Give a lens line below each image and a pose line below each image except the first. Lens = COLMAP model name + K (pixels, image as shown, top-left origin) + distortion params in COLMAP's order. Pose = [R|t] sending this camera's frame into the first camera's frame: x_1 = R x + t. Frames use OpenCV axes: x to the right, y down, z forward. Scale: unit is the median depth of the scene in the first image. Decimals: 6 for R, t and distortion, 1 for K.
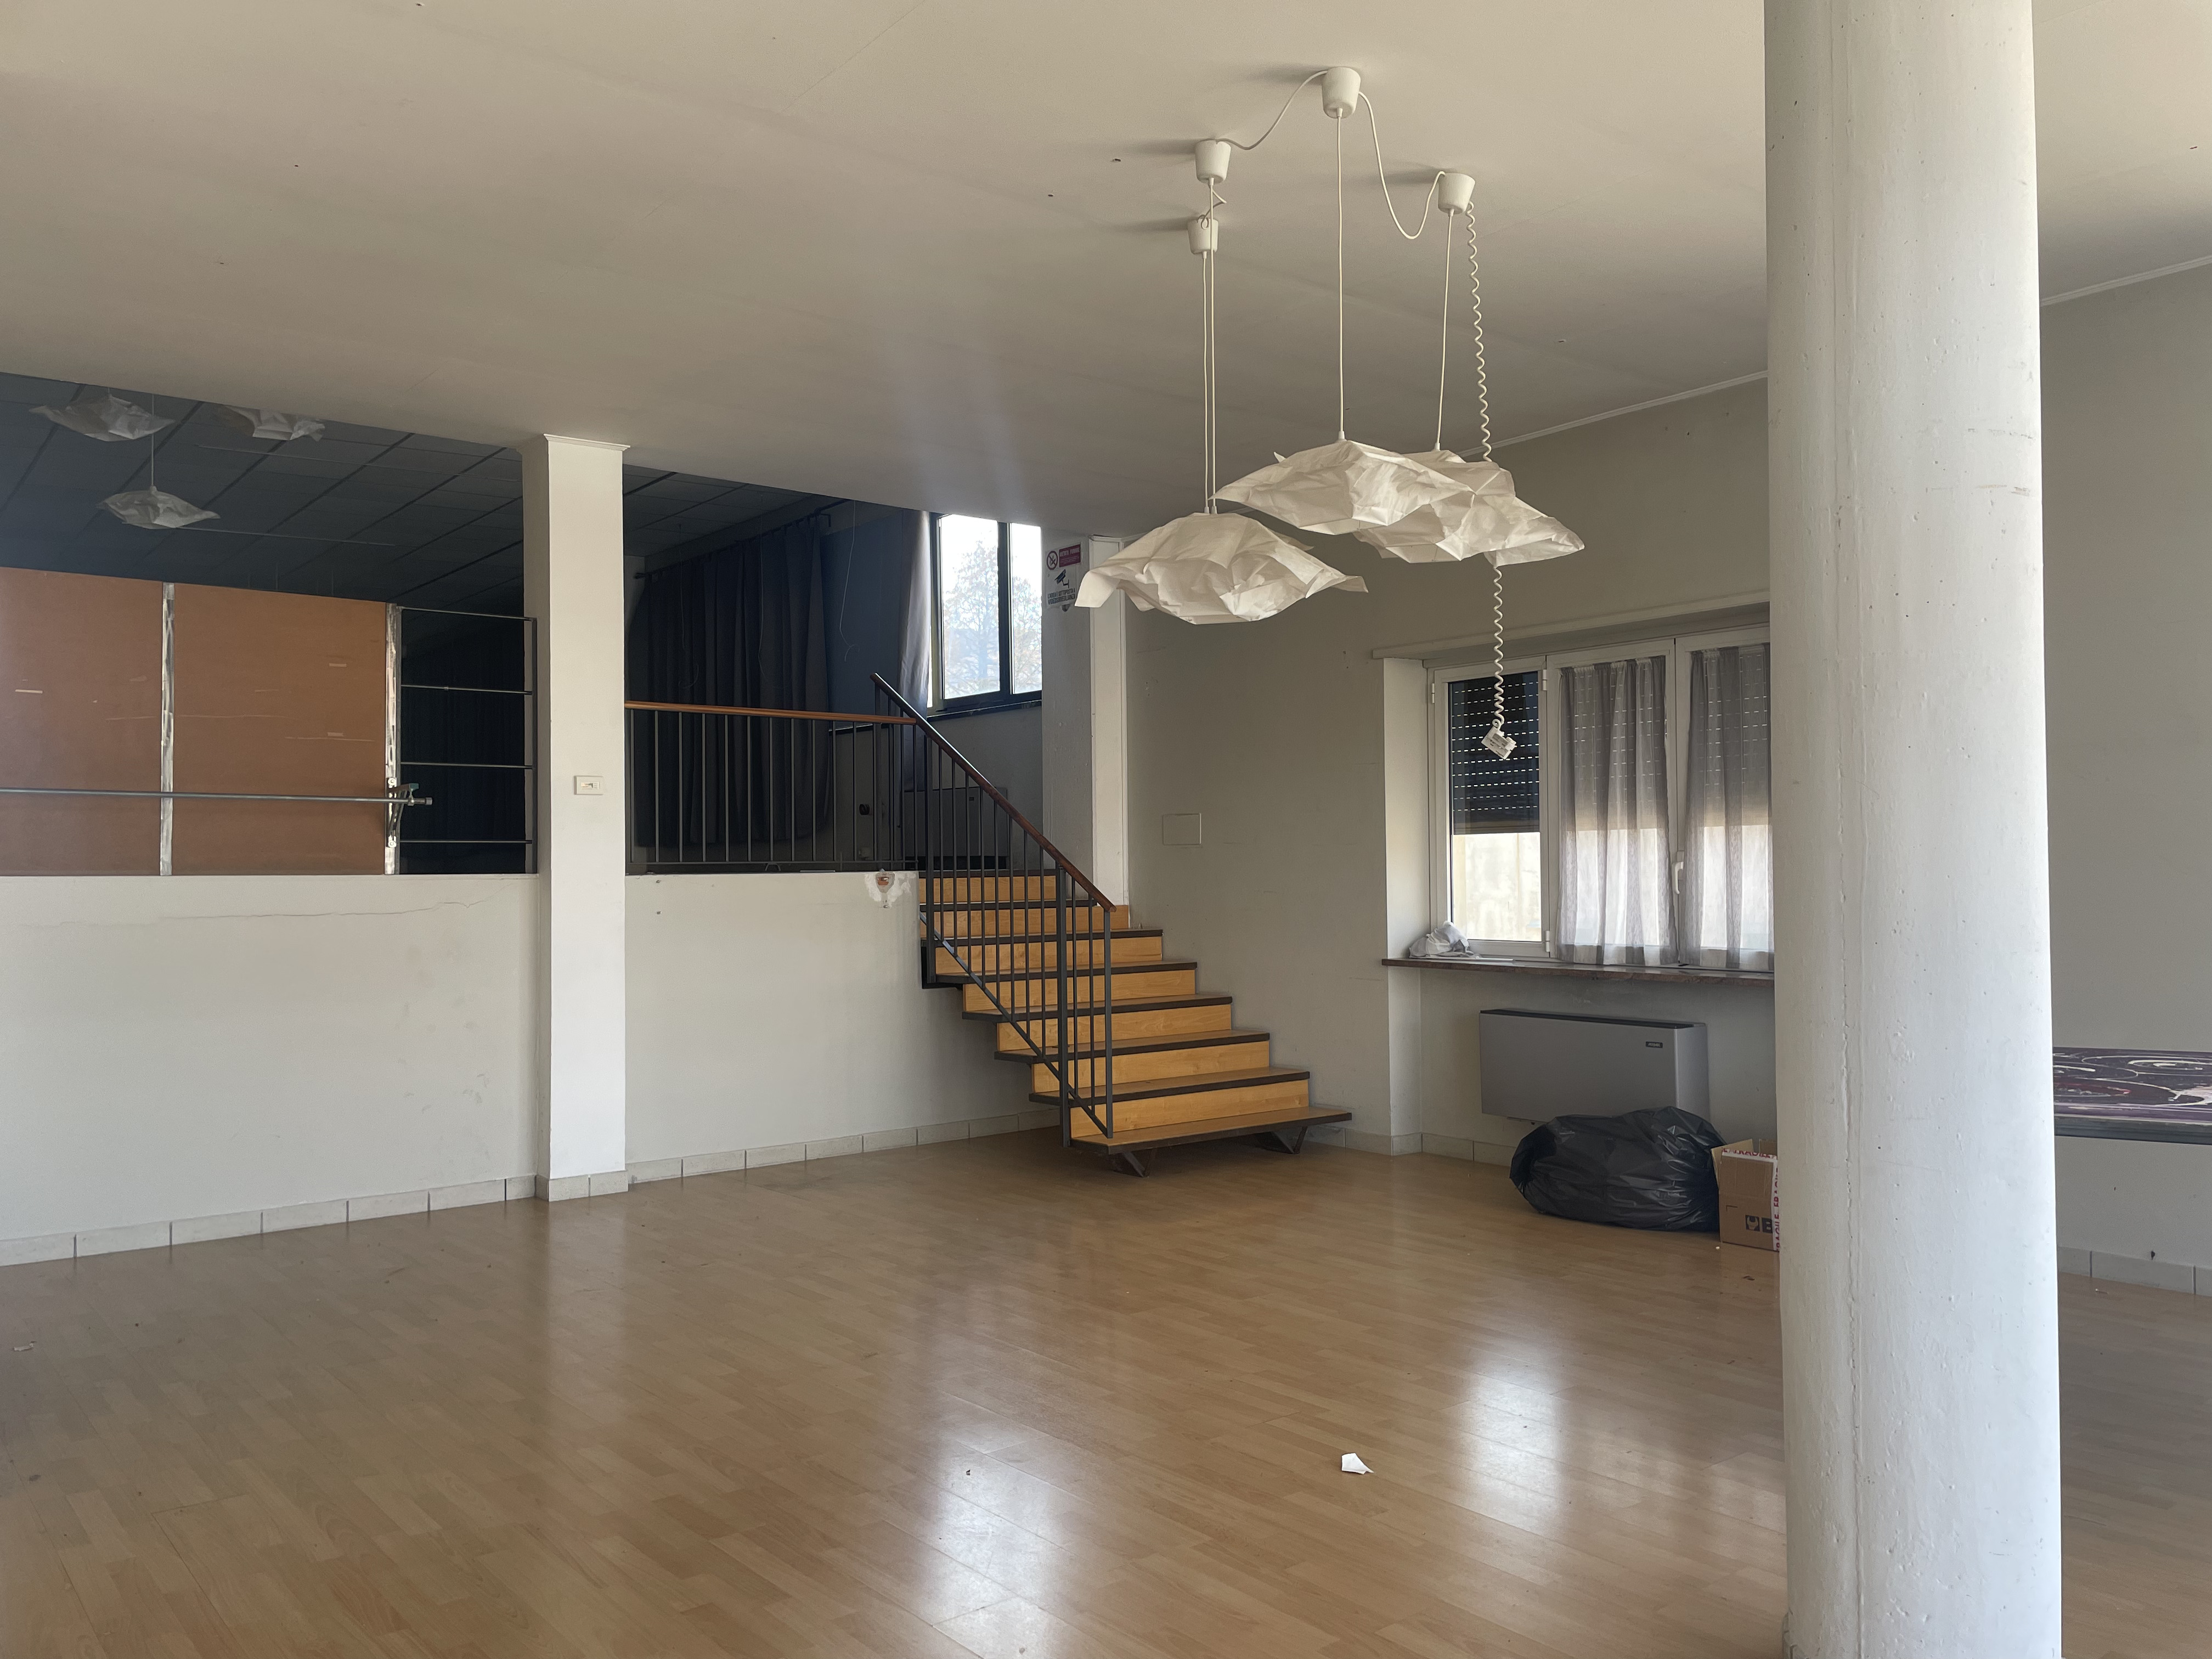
lens RADIAL K [[1662.2, 0, 1124.0], [0, 1662.2, 820.0], [0, 0, 1]] dist [0.089959, -0.113699]
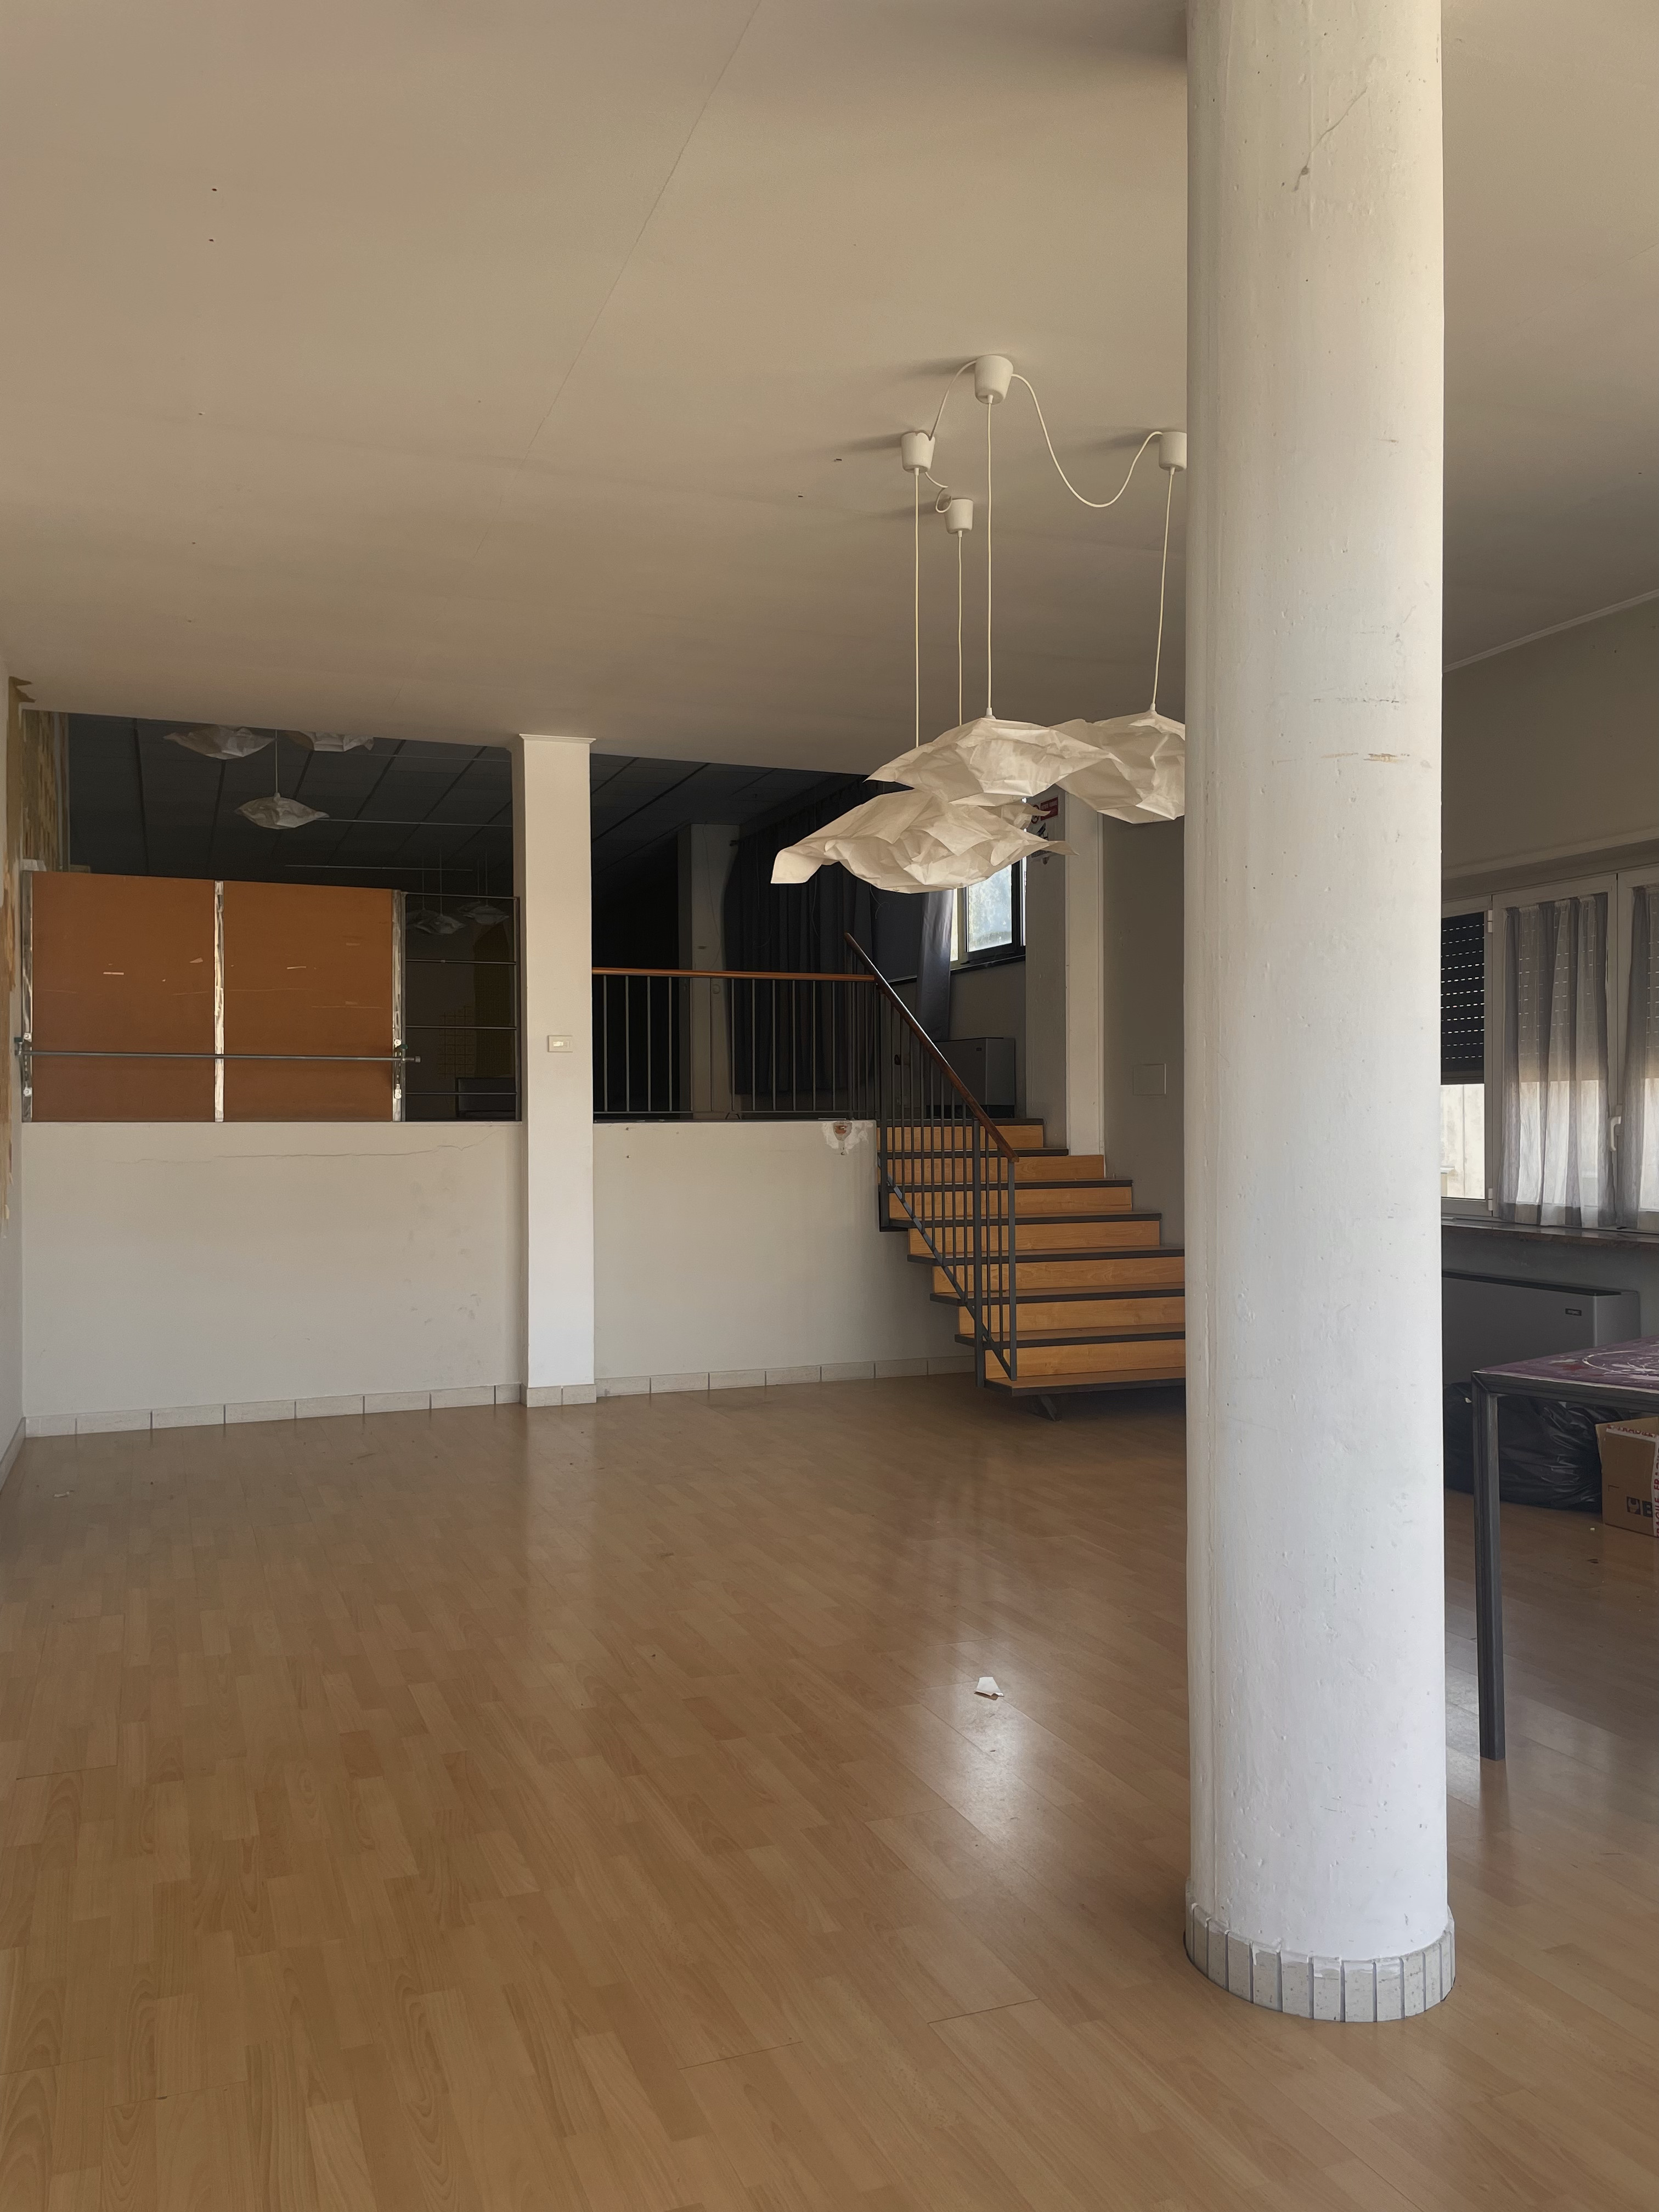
lens RADIAL K [[1662.2, 0, 817.8], [0, 1662.2, 1106.5], [0, 0, 1]] dist [0.089959, -0.113699]
pose [[0.951742, 0.003111, -0.306884, 0.188460], [0.004778, 0.999677, 0.024950, -0.005426], [0.306863, -0.025212, 0.951420, -0.017528]]
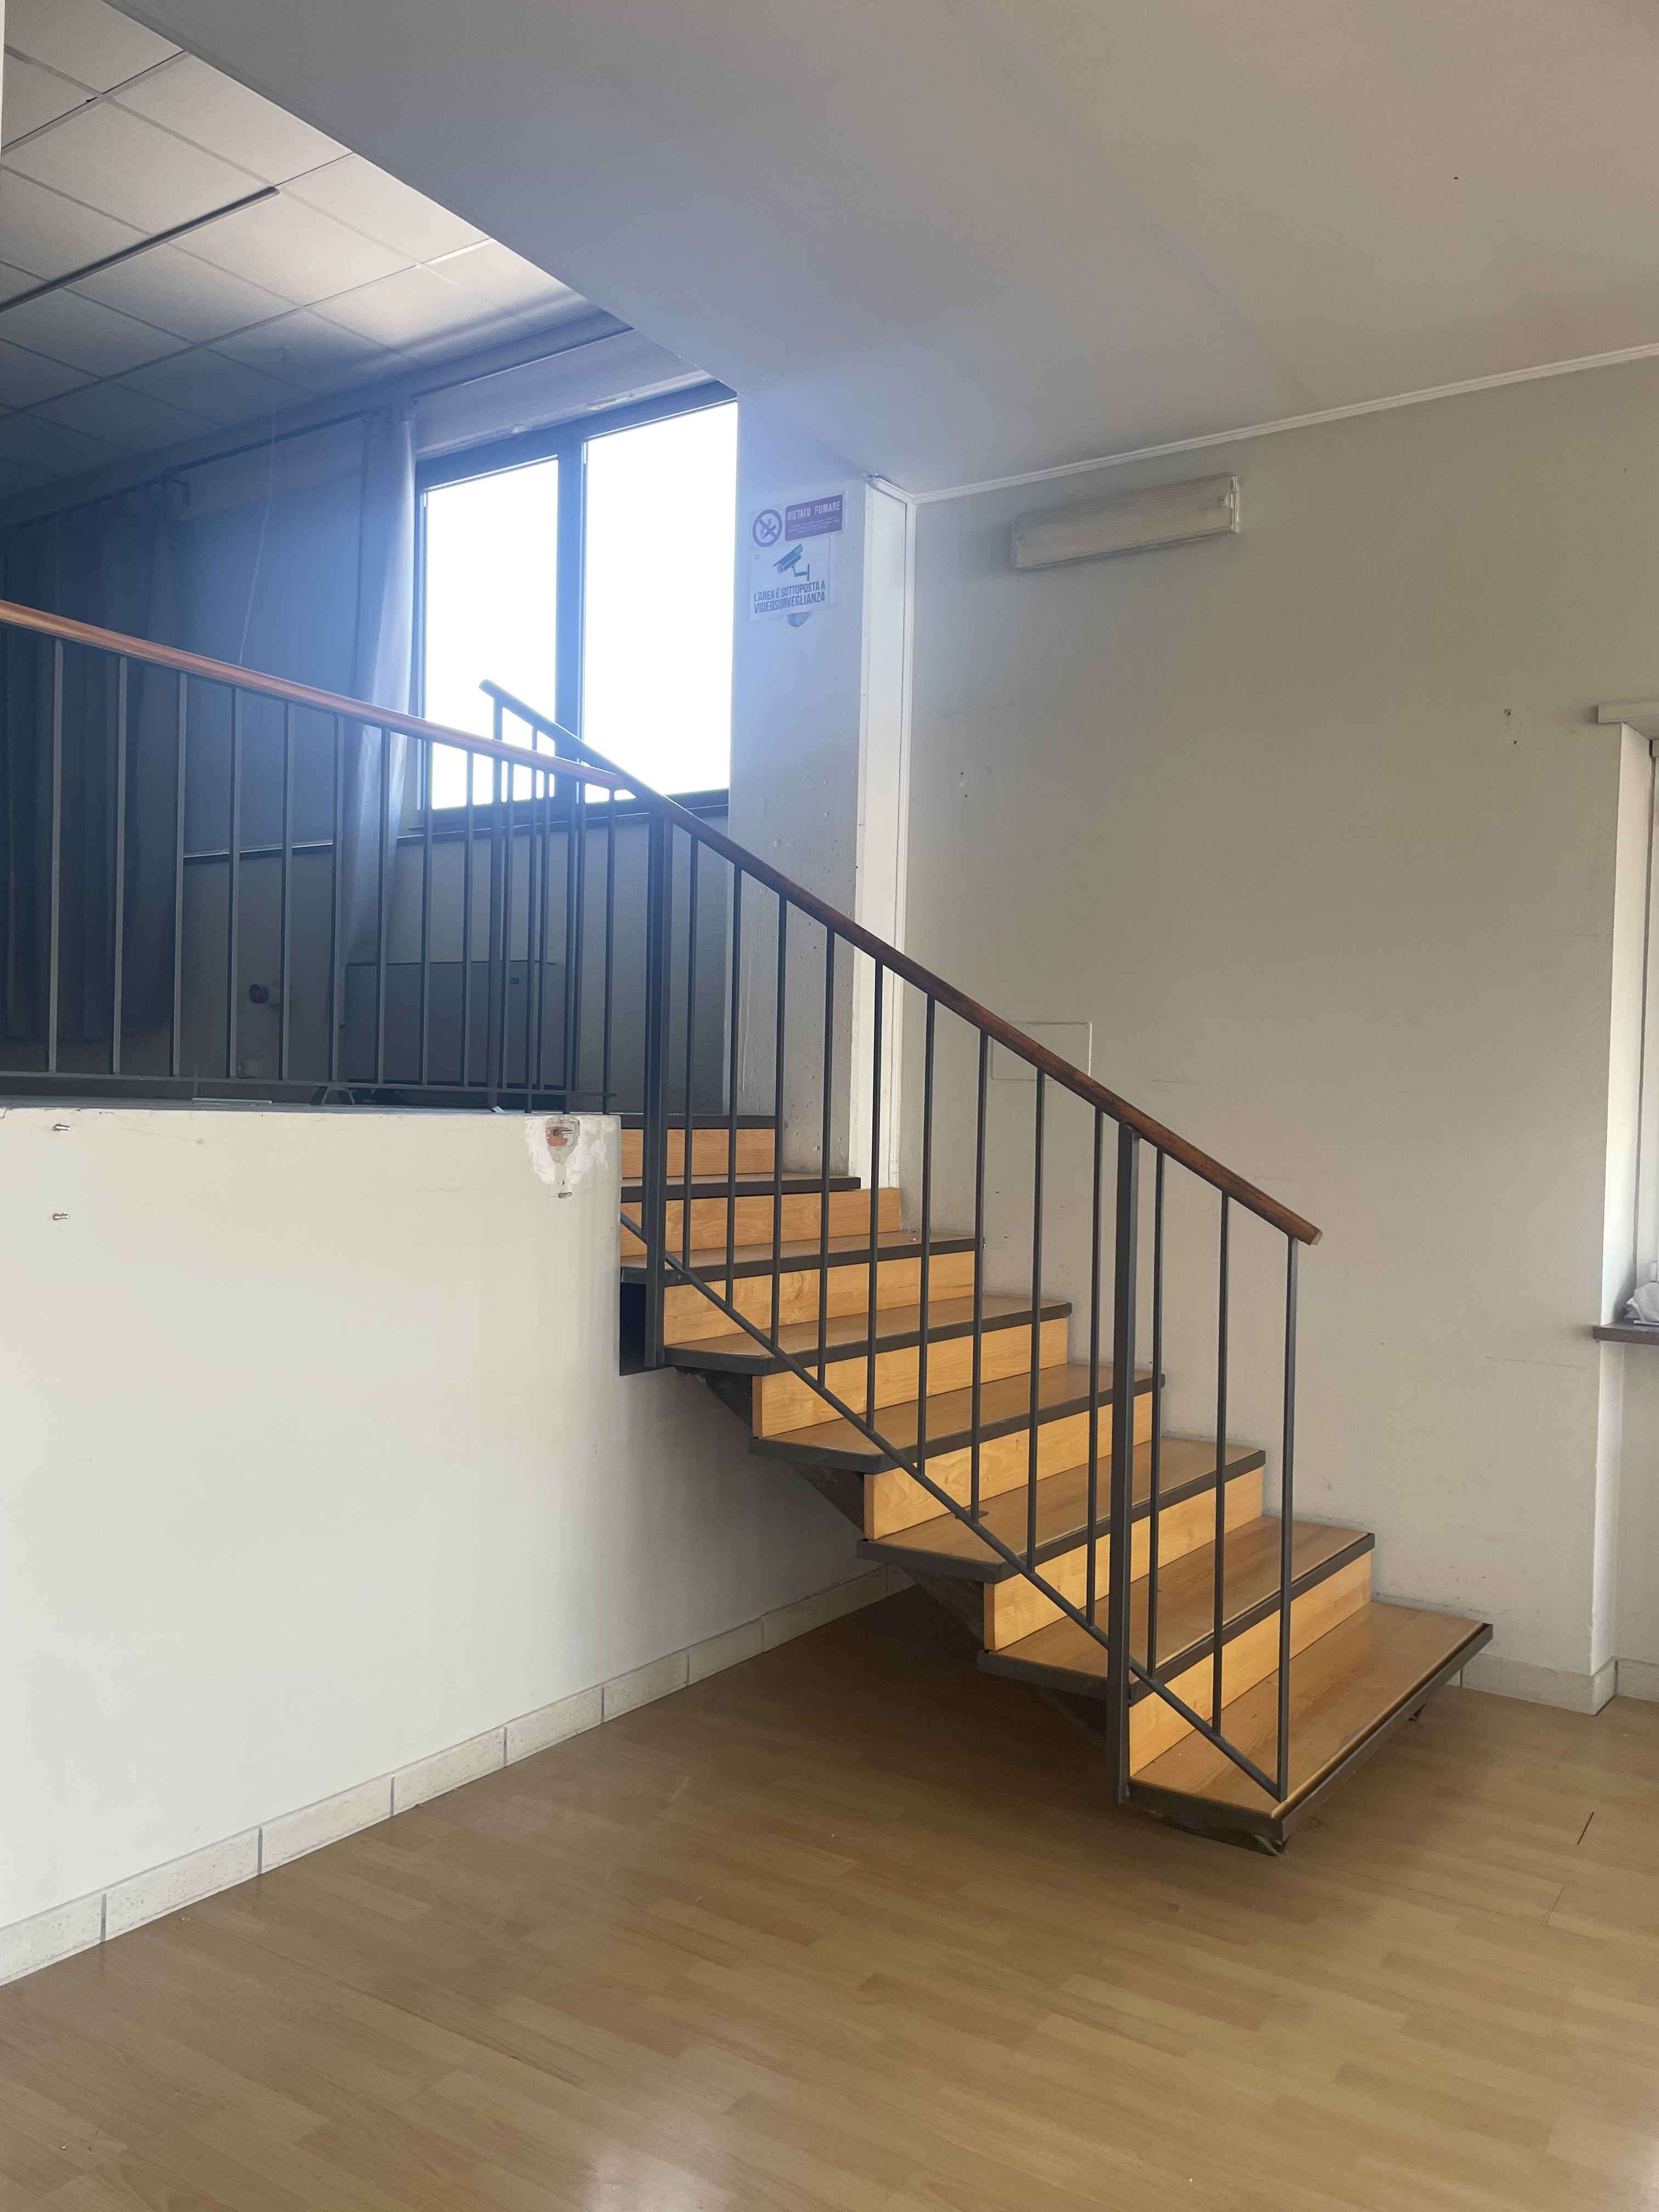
lens RADIAL K [[1760.1, 0, 829.5], [0, 1760.1, 1106.0], [0, 0, 1]] dist [0.047538, -0.000675]
pose [[0.954224, 0.035564, 0.296973, -0.241250], [-0.043699, 0.998828, 0.020798, 0.017712], [-0.295885, -0.032823, 0.954660, 0.600333]]
